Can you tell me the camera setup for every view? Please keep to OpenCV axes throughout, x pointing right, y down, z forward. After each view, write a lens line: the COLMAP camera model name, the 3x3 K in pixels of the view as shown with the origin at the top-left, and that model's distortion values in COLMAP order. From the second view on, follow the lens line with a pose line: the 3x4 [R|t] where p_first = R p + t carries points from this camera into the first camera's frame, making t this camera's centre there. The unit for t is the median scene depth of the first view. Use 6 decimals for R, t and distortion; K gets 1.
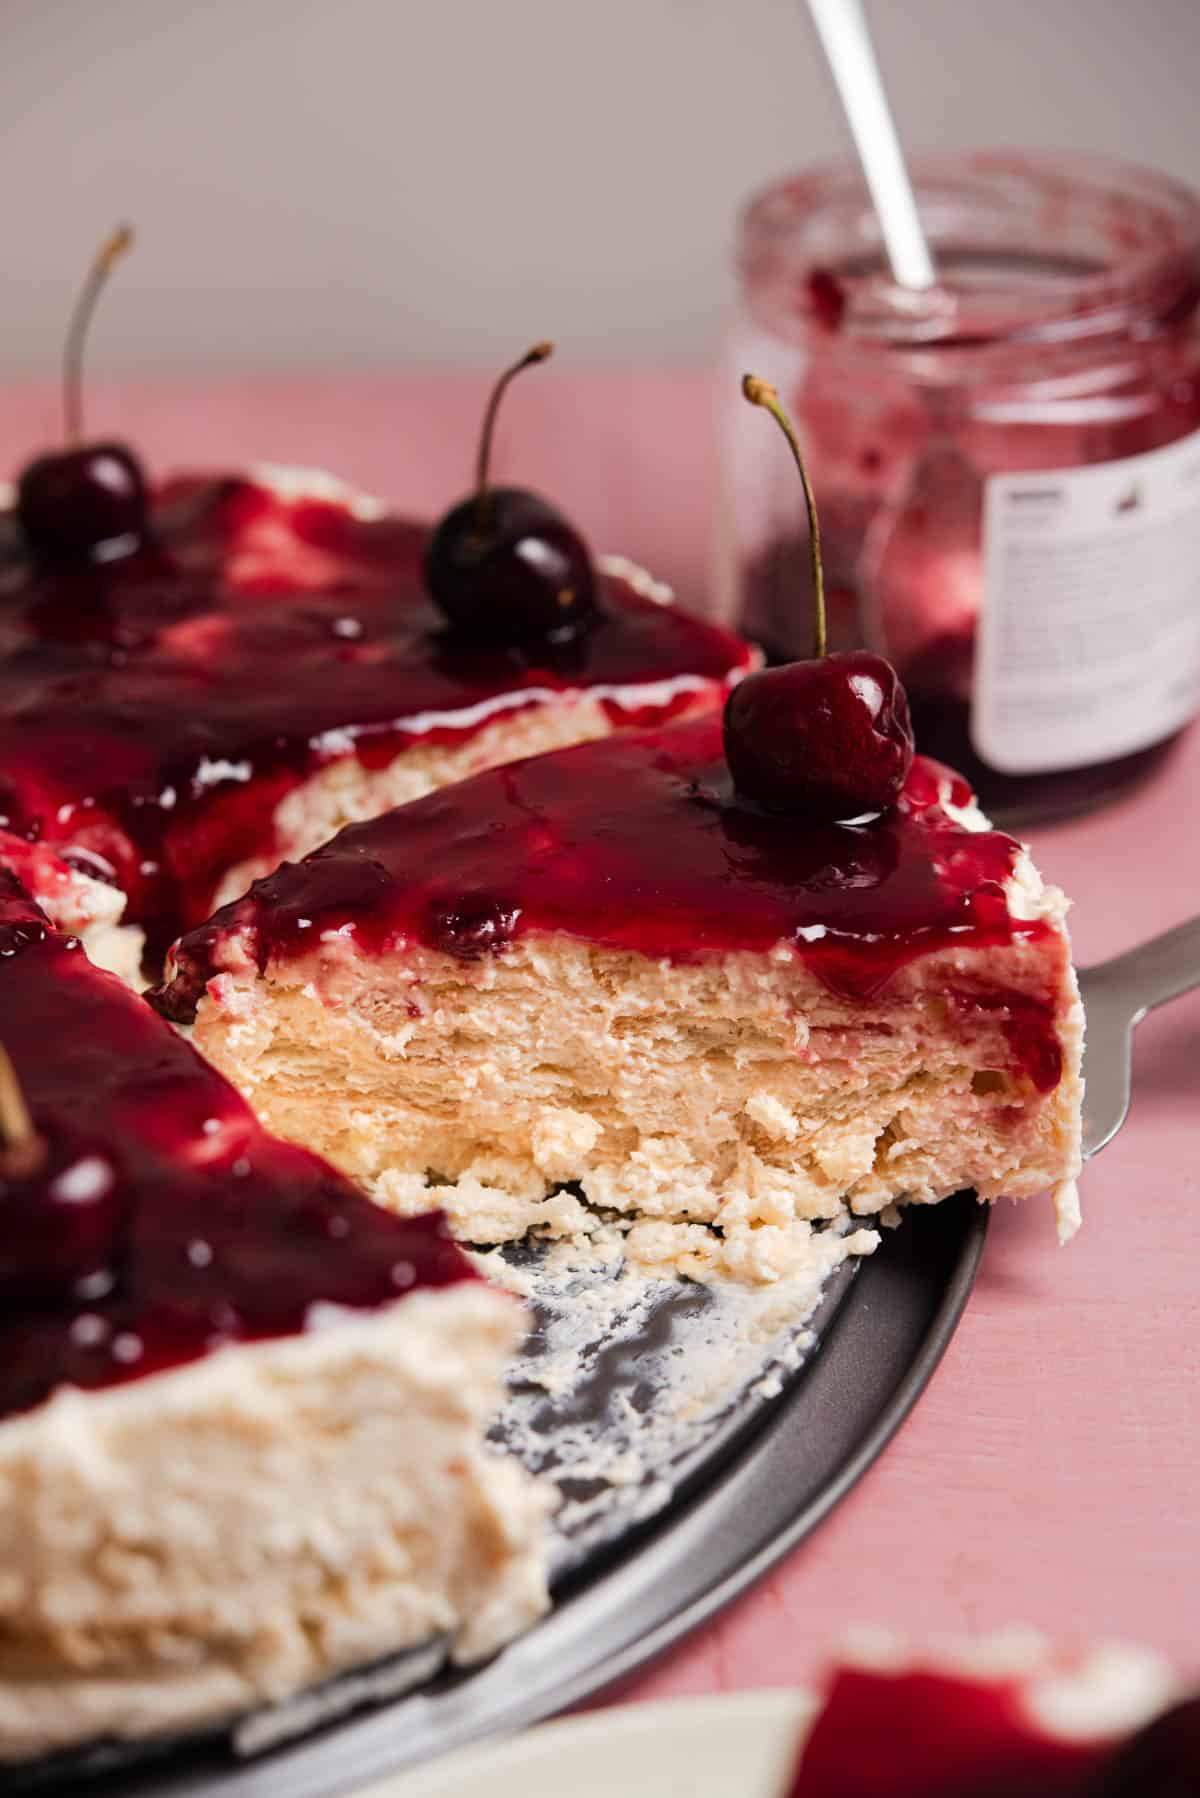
lens RADIAL K [[2996.3, 0, 597.3], [0, 2996.3, 899.5], [0, 0, 1]] dist [0.041697, 0.000000]
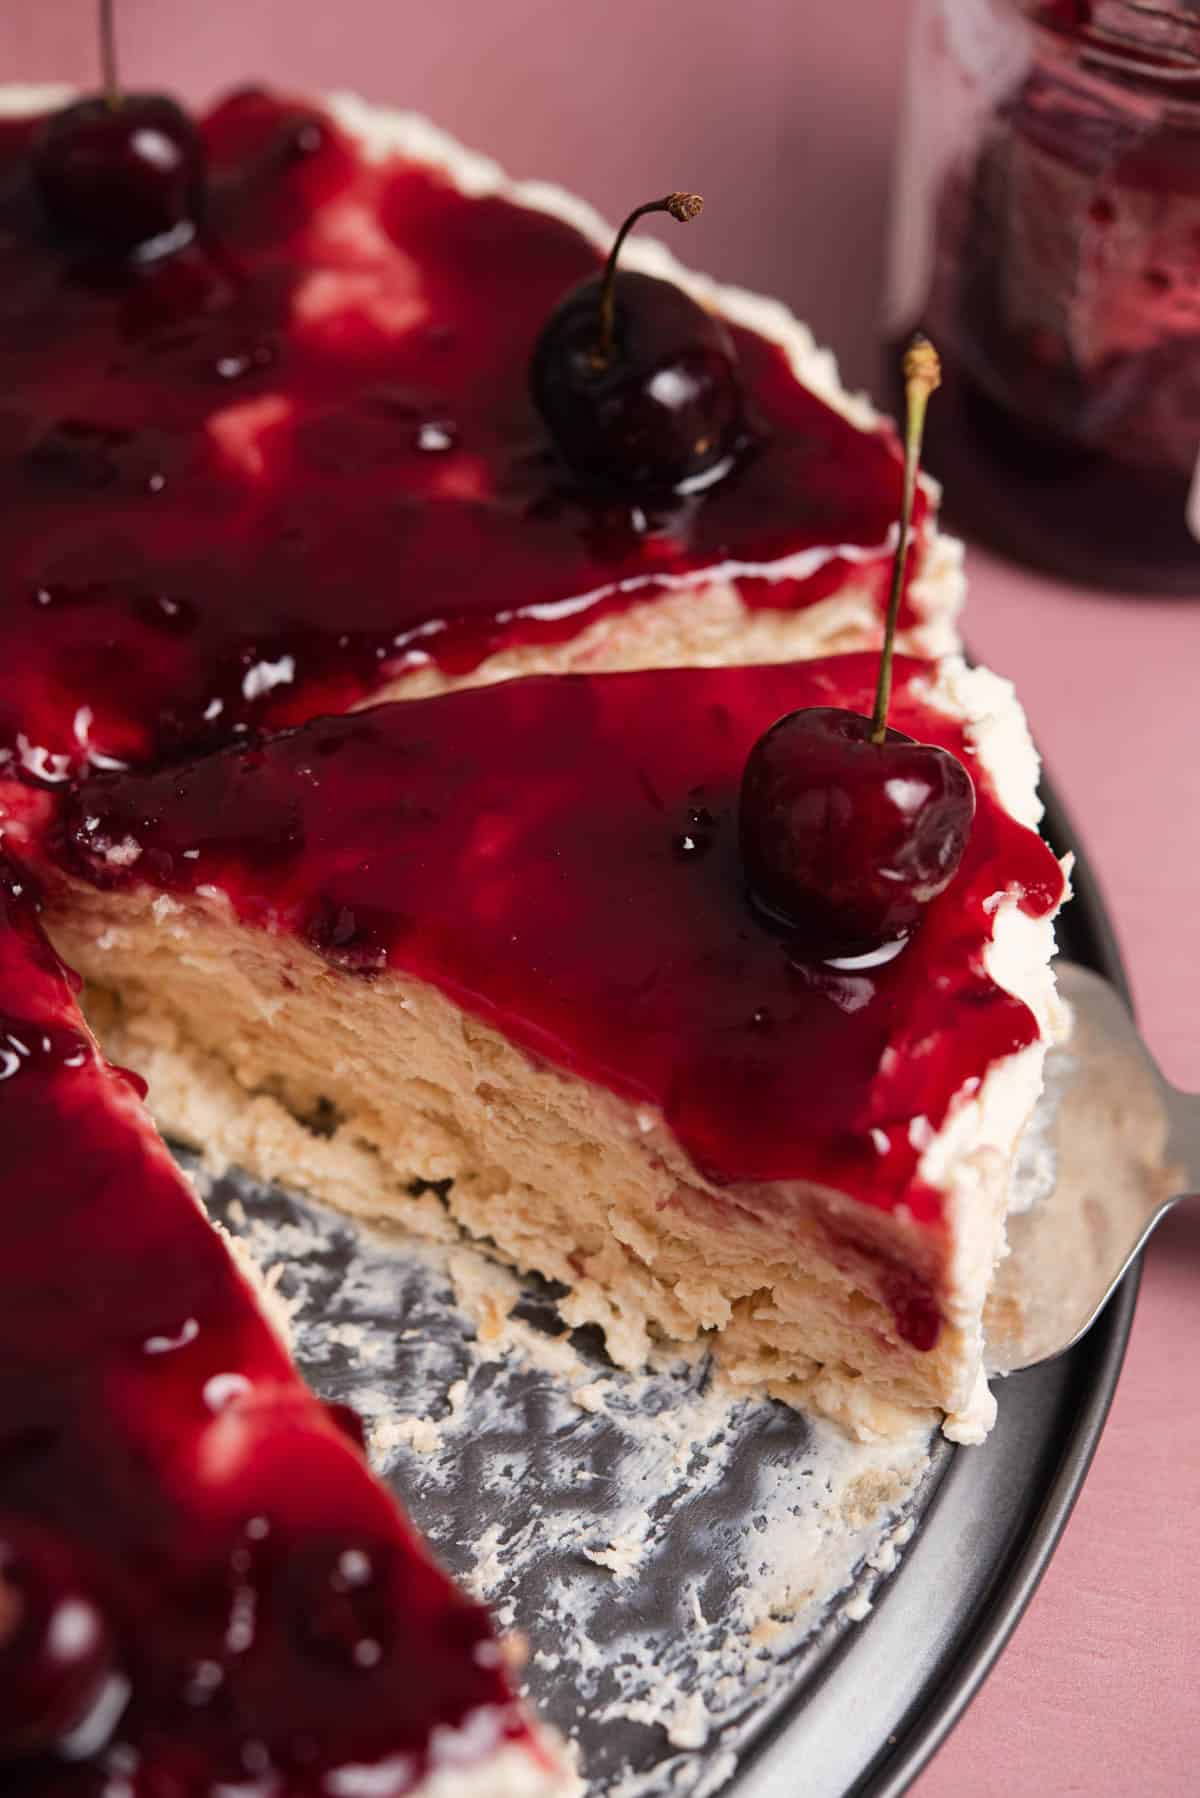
lens RADIAL K [[2996.3, 0, 565.2], [0, 2996.3, 933.7], [0, 0, 1]] dist [0.041697, 0.000000]
pose [[0.996737, 0.065912, -0.046601, -0.000826], [-0.043043, 0.922354, 0.383941, -0.347387], [0.068289, -0.380682, 0.922181, 0.240244]]
